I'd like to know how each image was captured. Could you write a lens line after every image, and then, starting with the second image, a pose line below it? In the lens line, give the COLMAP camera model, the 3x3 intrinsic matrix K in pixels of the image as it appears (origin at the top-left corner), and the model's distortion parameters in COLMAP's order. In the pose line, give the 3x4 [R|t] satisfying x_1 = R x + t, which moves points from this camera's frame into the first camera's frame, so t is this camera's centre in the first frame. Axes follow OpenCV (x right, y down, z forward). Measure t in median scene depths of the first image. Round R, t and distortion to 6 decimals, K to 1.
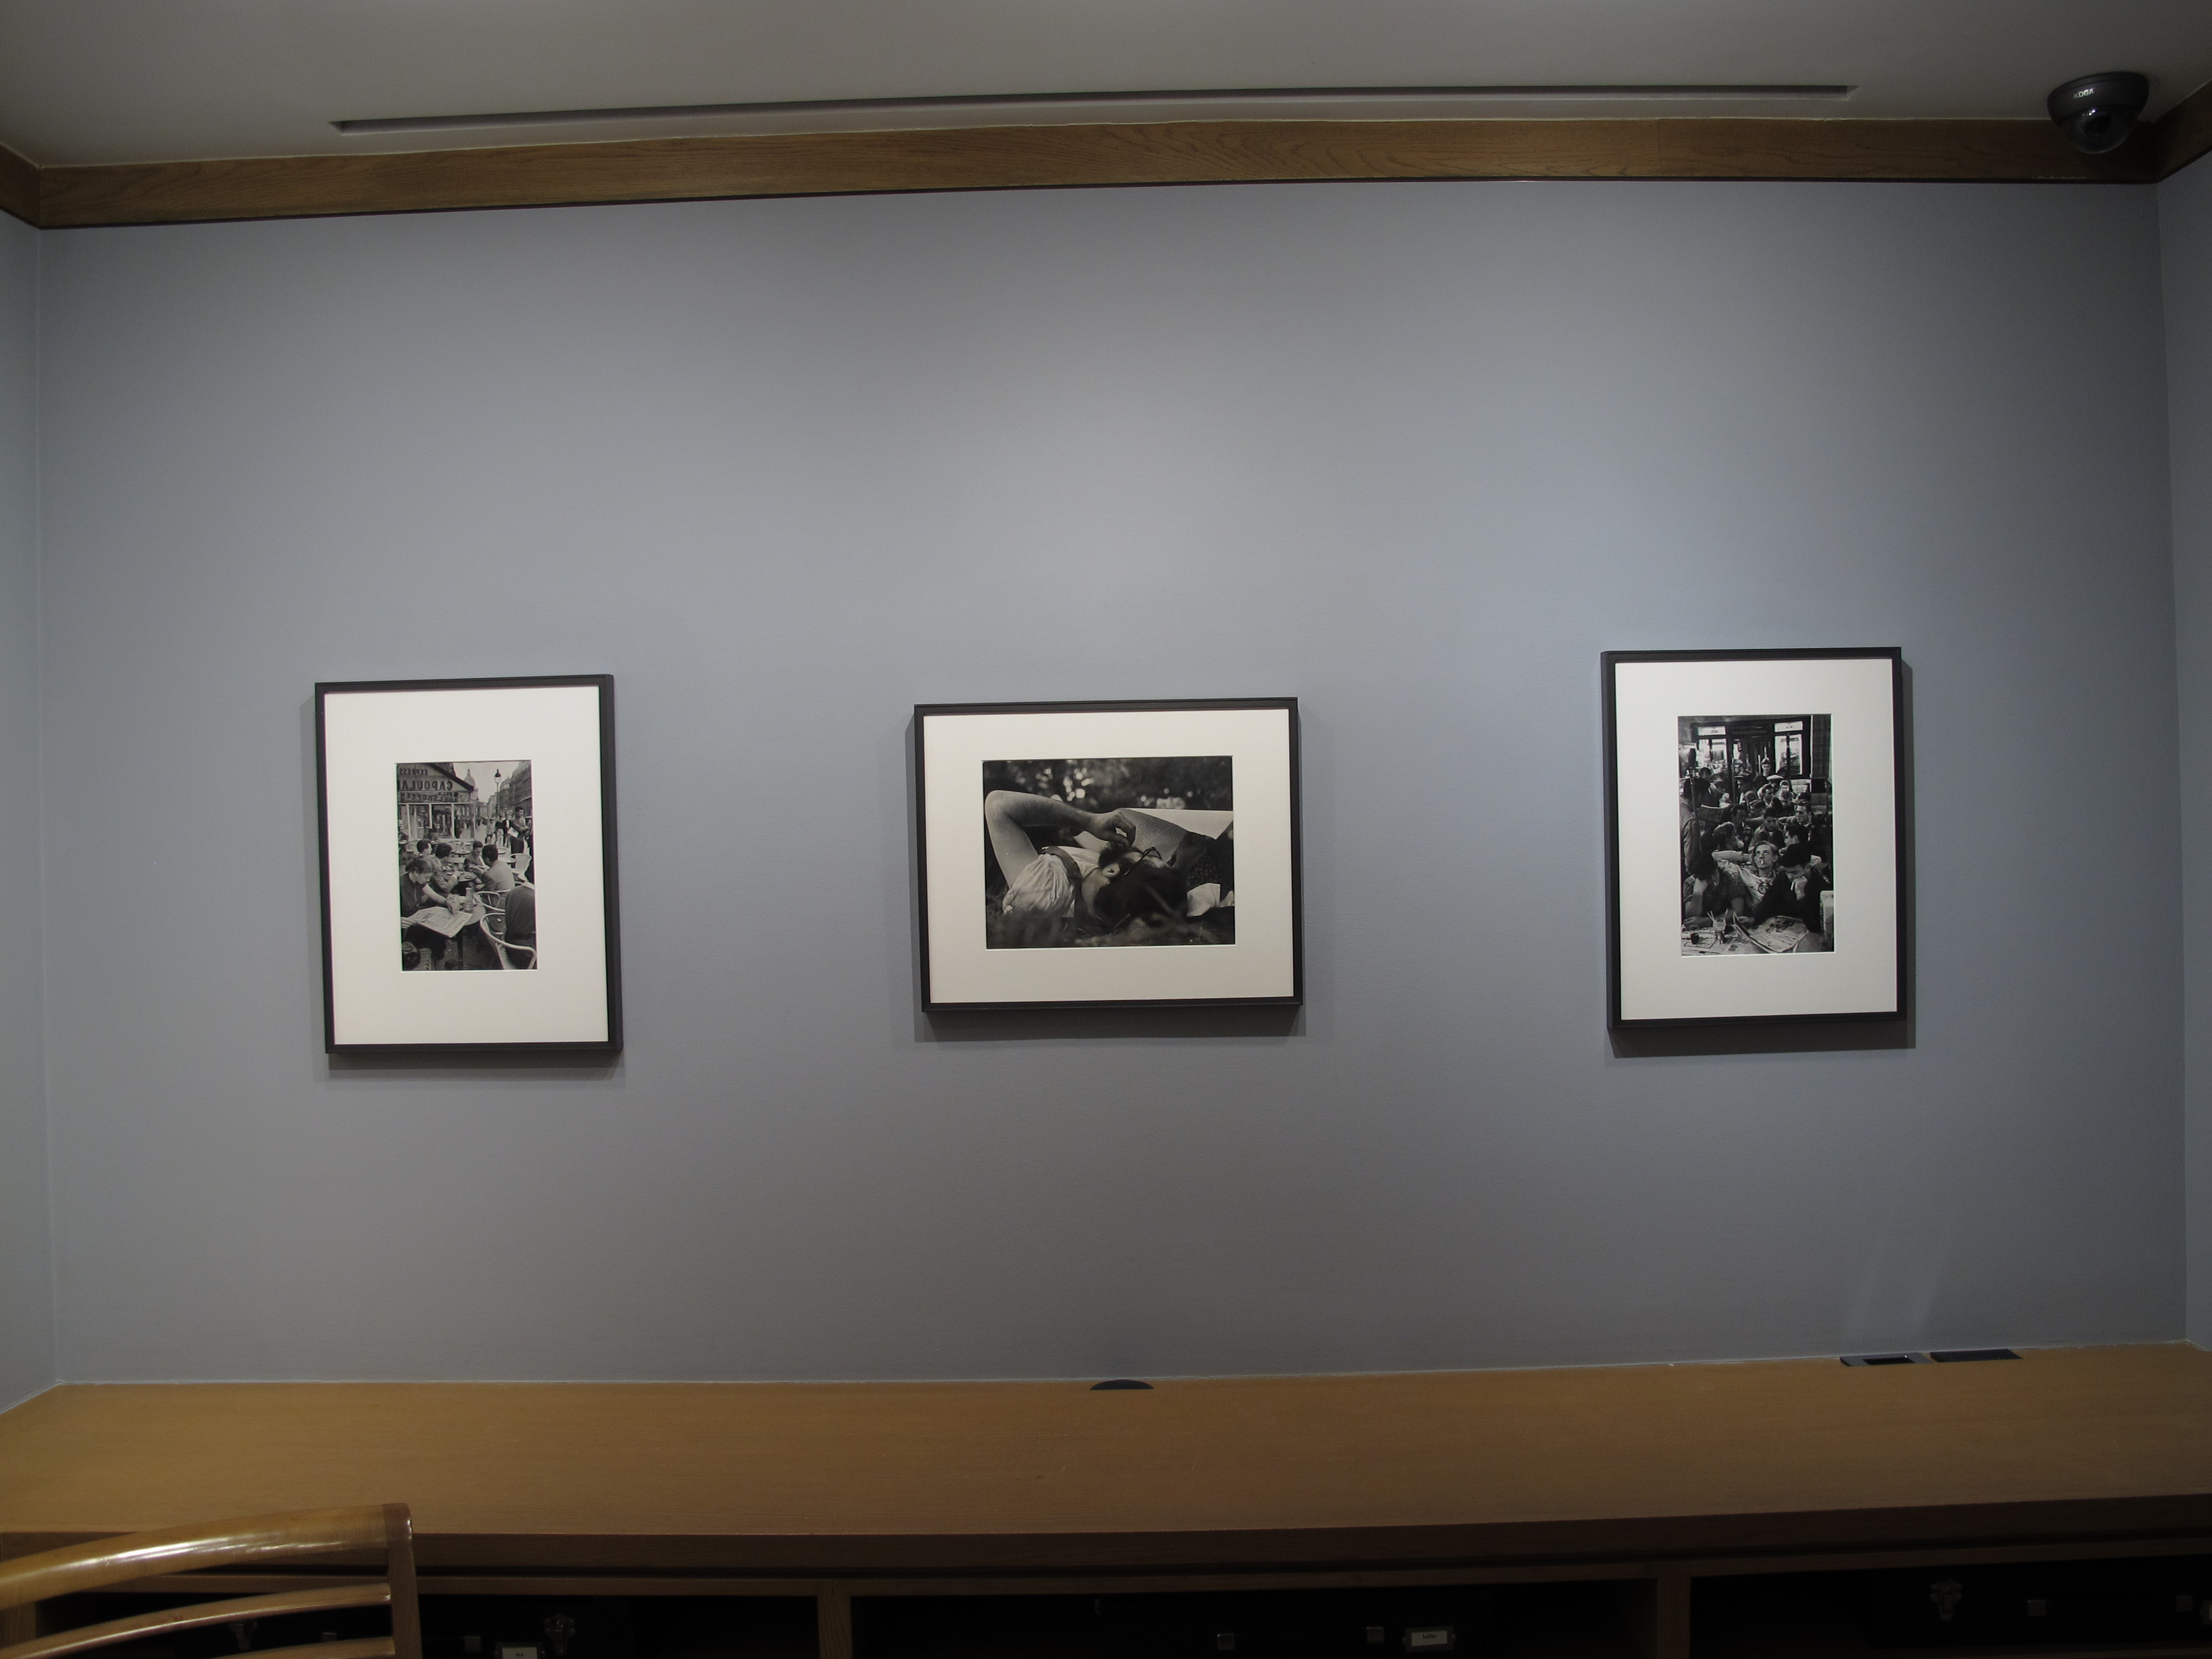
lens RADIAL K [[1802.9, 0, 1118.4], [0, 1802.9, 823.6], [0, 0, 1]] dist [-0.142023, 0.095009]
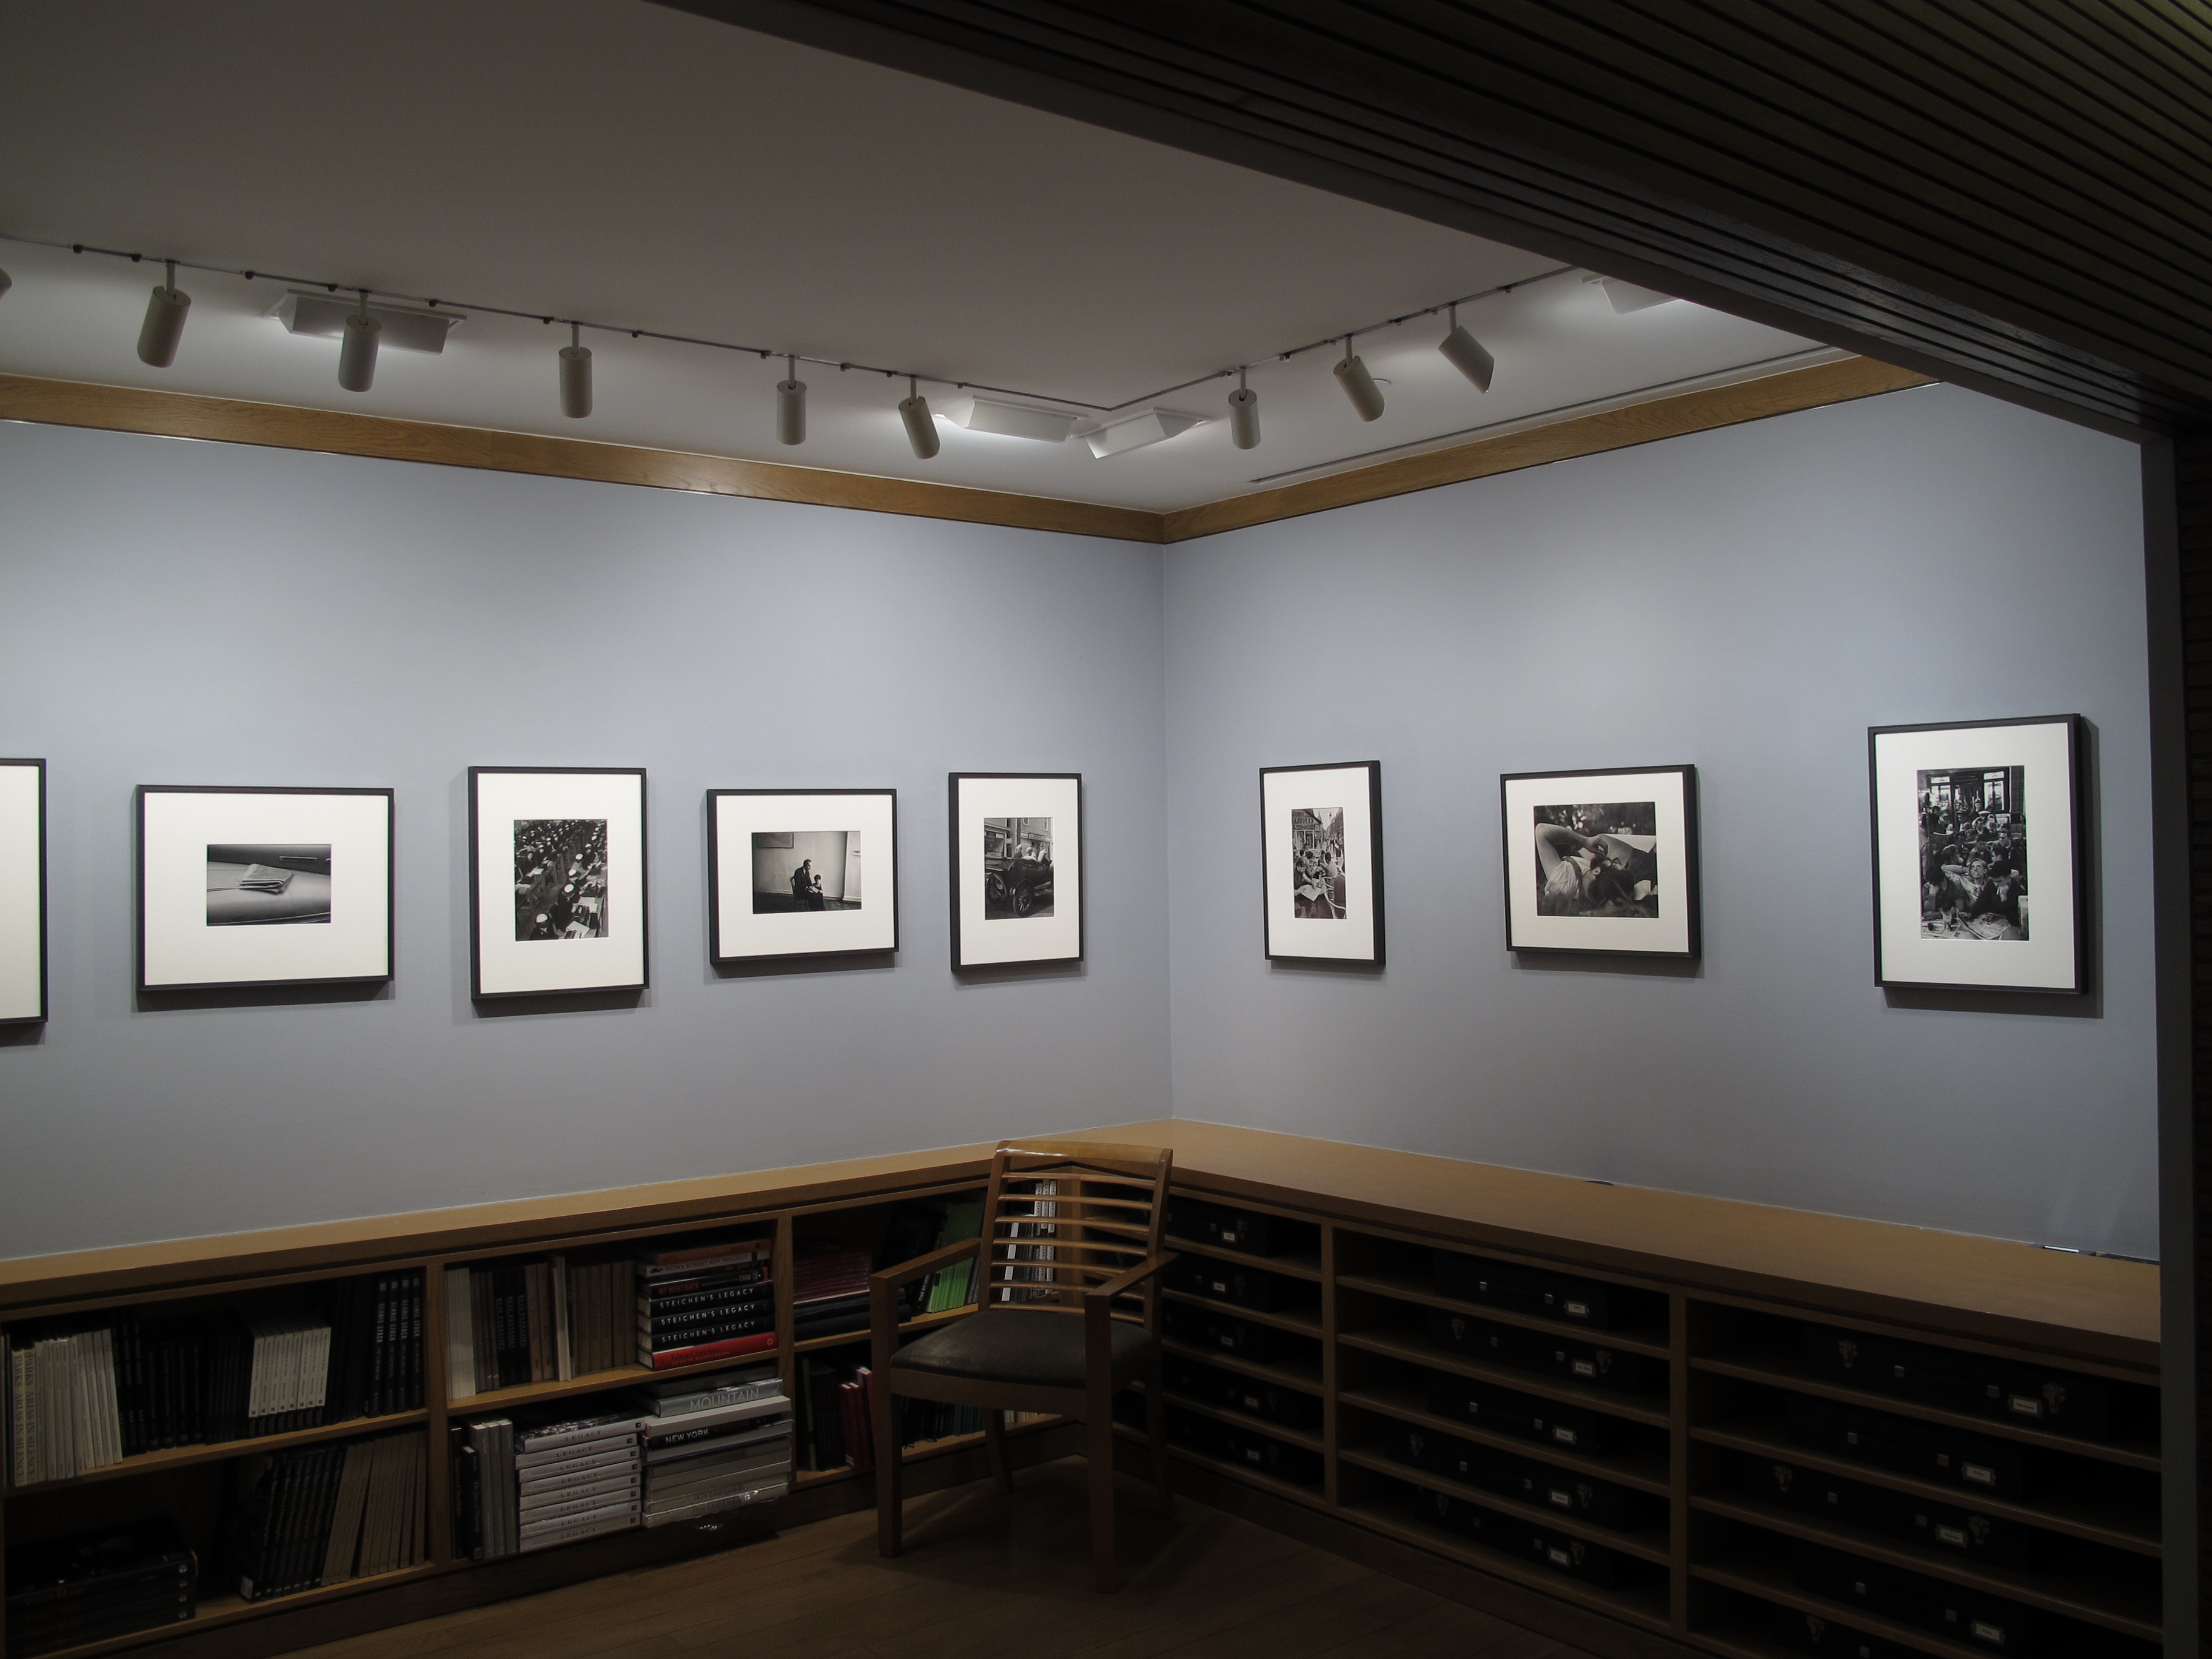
lens RADIAL K [[1802.9, 0, 1115.5], [0, 1802.9, 813.4], [0, 0, 1]] dist [-0.142023, 0.095009]
pose [[0.630841, -0.006064, -0.775889, 0.994349], [0.001049, 0.999975, -0.006962, -0.016369], [0.775912, 0.003578, 0.630831, -0.382841]]
